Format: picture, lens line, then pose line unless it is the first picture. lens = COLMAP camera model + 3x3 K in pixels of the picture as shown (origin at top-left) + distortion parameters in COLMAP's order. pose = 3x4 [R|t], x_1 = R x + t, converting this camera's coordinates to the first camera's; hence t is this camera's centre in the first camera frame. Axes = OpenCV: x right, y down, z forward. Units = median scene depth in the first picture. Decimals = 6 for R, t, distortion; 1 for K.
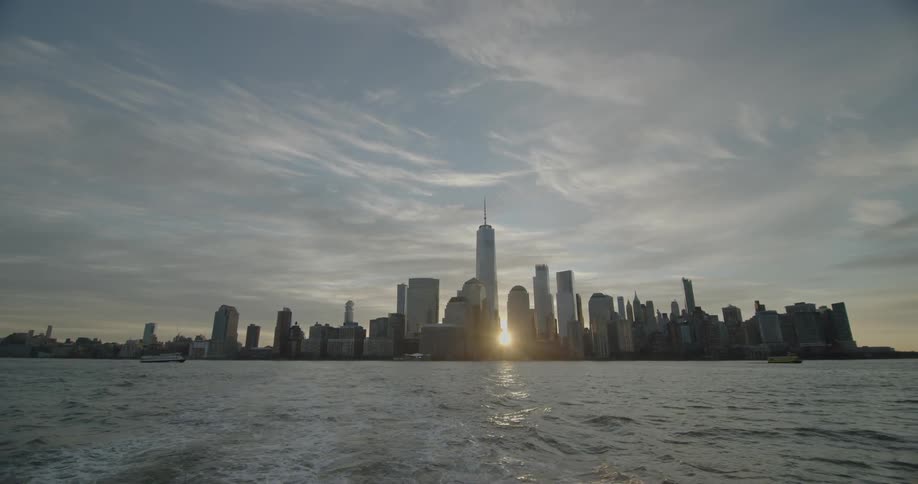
lens RADIAL K [[462.5, 0, 459.0], [0, 462.5, 242.0], [0, 0, 1]] dist [0.003717, 0.000256]
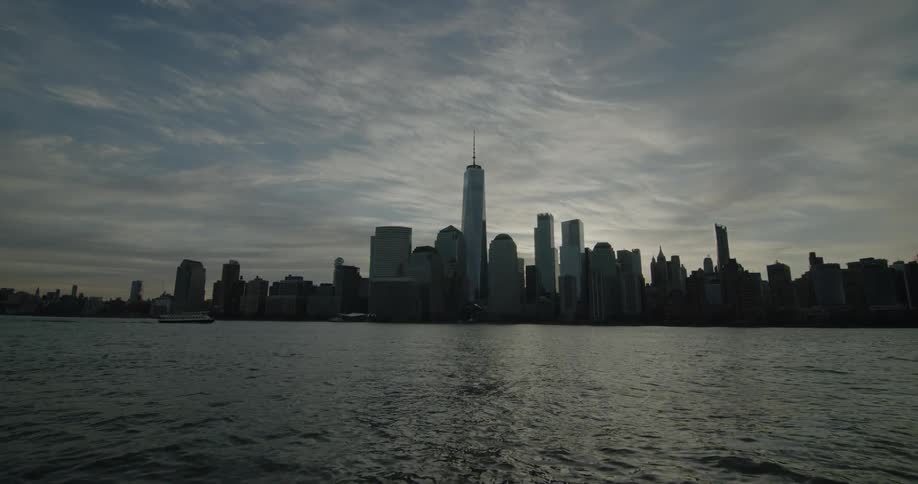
lens RADIAL K [[458.3, 0, 459.0], [0, 458.3, 242.0], [0, 0, 1]] dist [-0.003869, -0.001101]
pose [[0.996420, -0.002486, -0.084510, 0.098791], [0.008502, 0.997447, 0.070898, 0.042922], [0.084118, -0.071363, 0.993897, 0.159455]]
